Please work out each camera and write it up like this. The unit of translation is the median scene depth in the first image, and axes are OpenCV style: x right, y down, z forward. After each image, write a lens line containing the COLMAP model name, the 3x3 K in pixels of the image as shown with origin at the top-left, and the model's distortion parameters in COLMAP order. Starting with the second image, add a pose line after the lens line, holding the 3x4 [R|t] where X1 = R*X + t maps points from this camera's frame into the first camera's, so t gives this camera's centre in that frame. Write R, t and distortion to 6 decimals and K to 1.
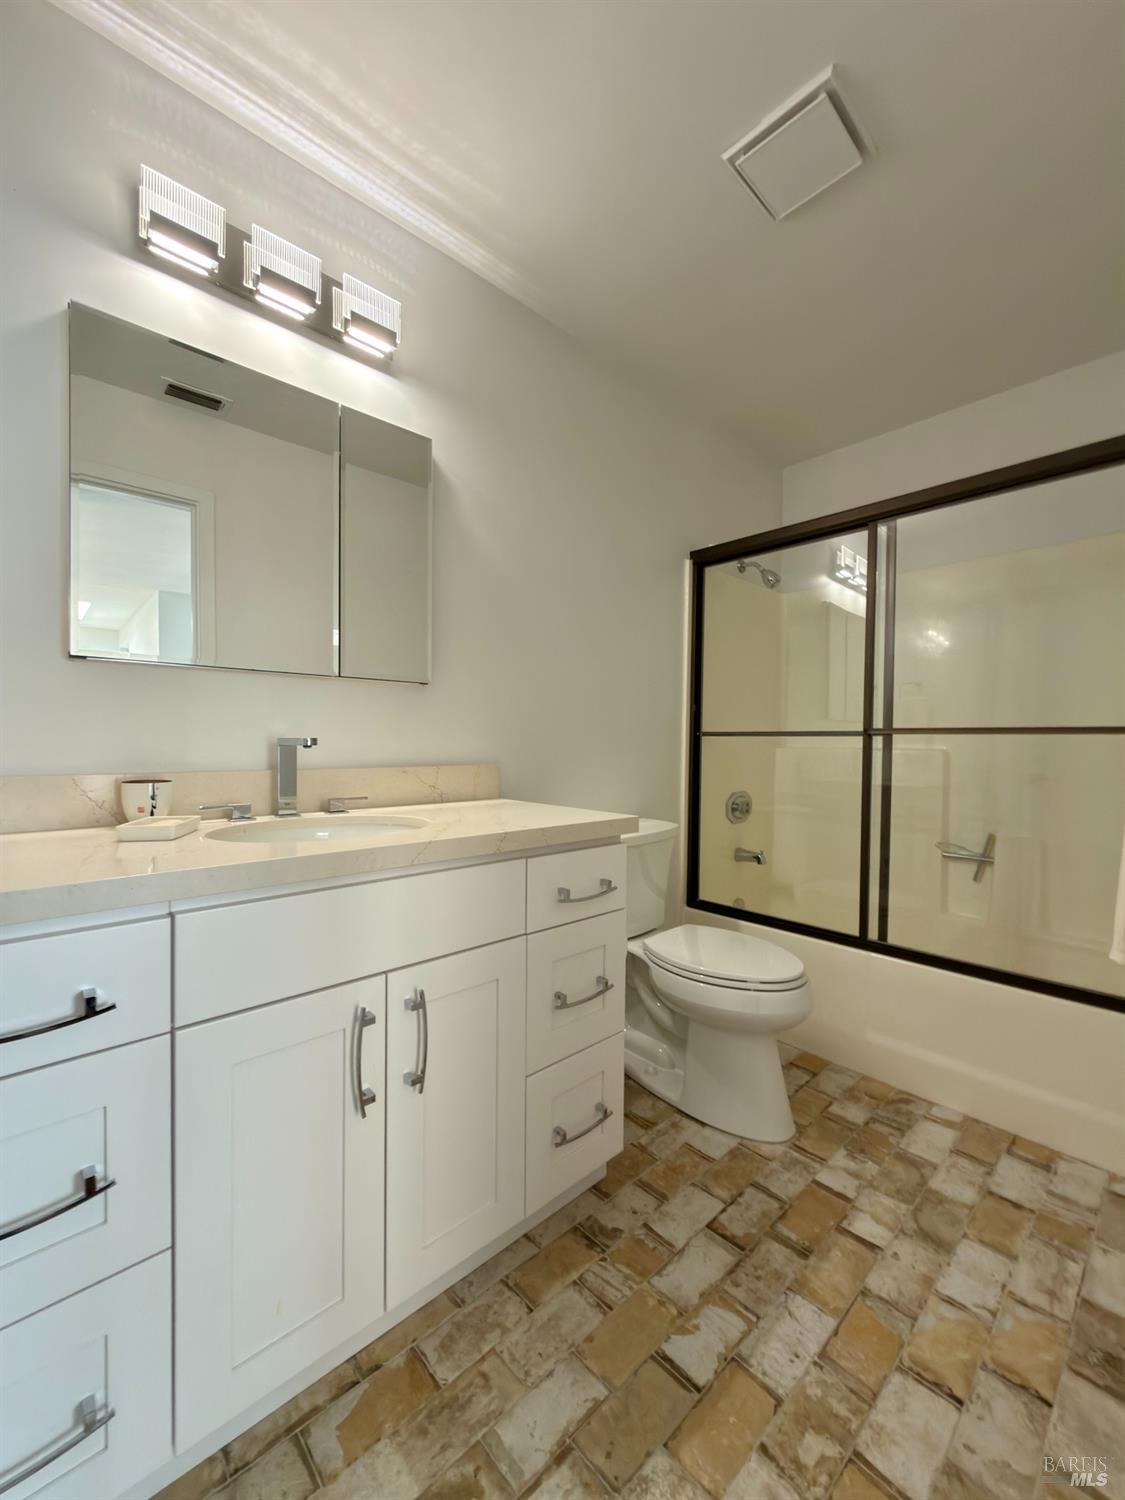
lens RADIAL K [[601.7, 0, 552.2], [0, 601.7, 745.9], [0, 0, 1]] dist [-0.003520, 0.002291]
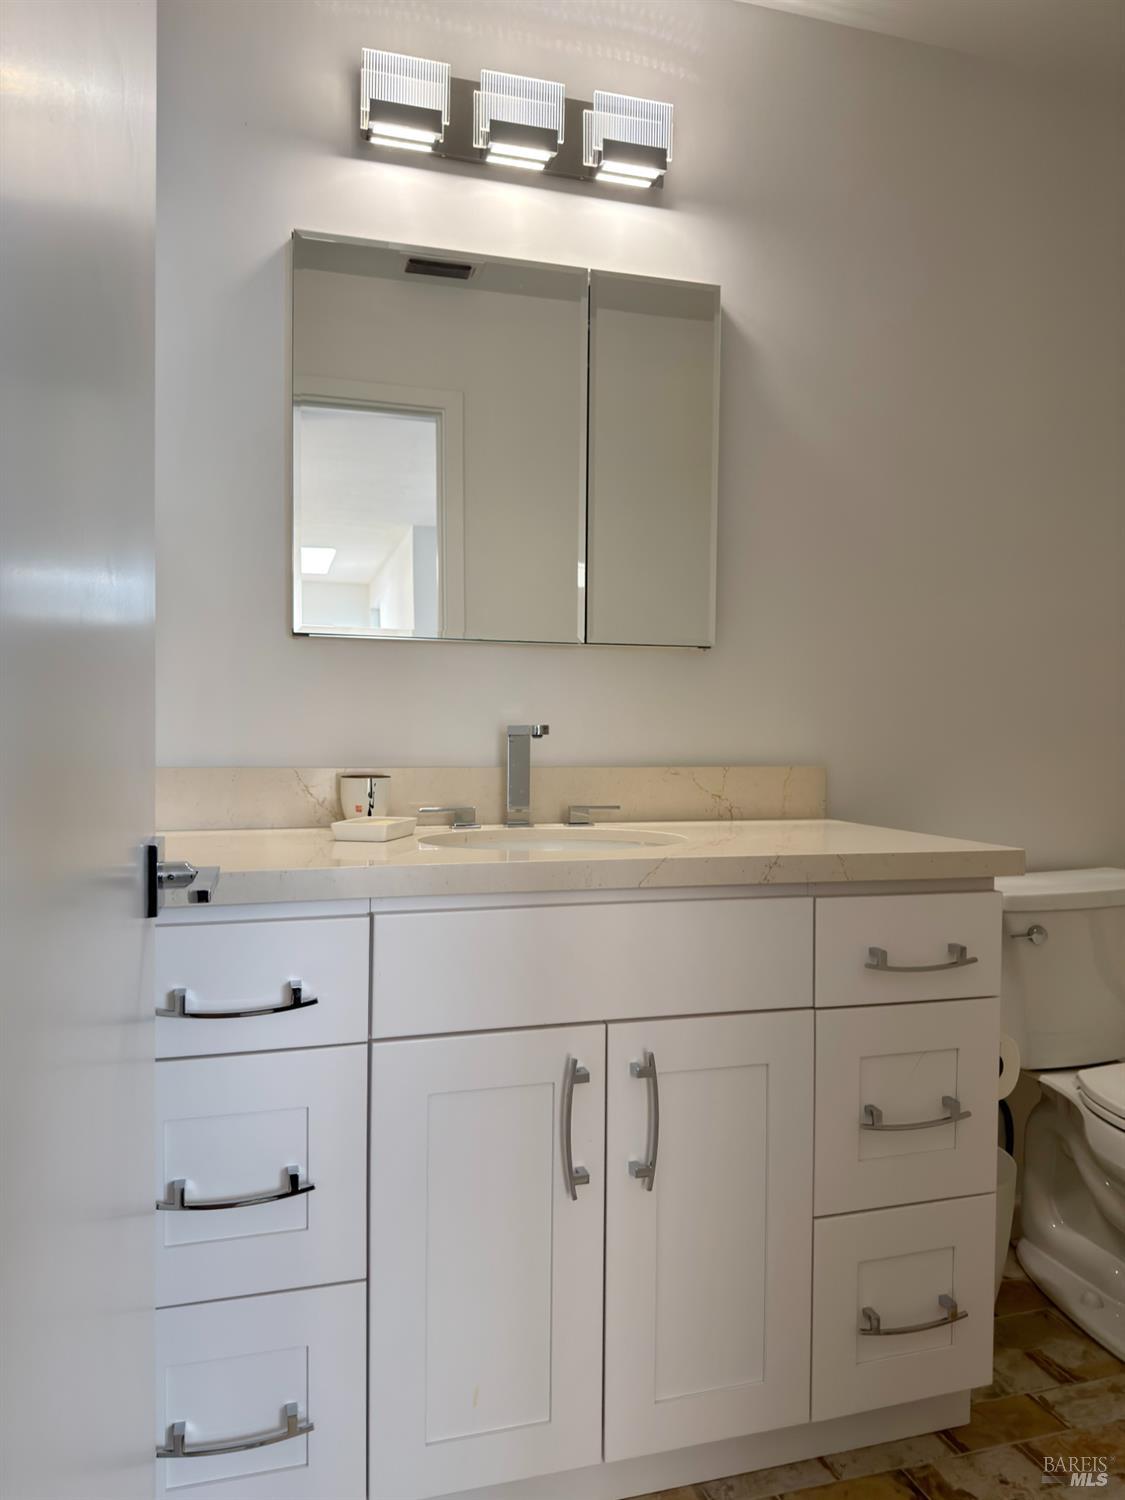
lens RADIAL K [[1062.2, 0, 563.4], [0, 1062.2, 740.5], [0, 0, 1]] dist [0.054625, -0.057514]
pose [[0.899698, 0.002630, -0.436506, 0.221748], [-0.004433, 0.999985, -0.003110, 0.011012], [0.436491, 0.004733, 0.899696, -0.219543]]
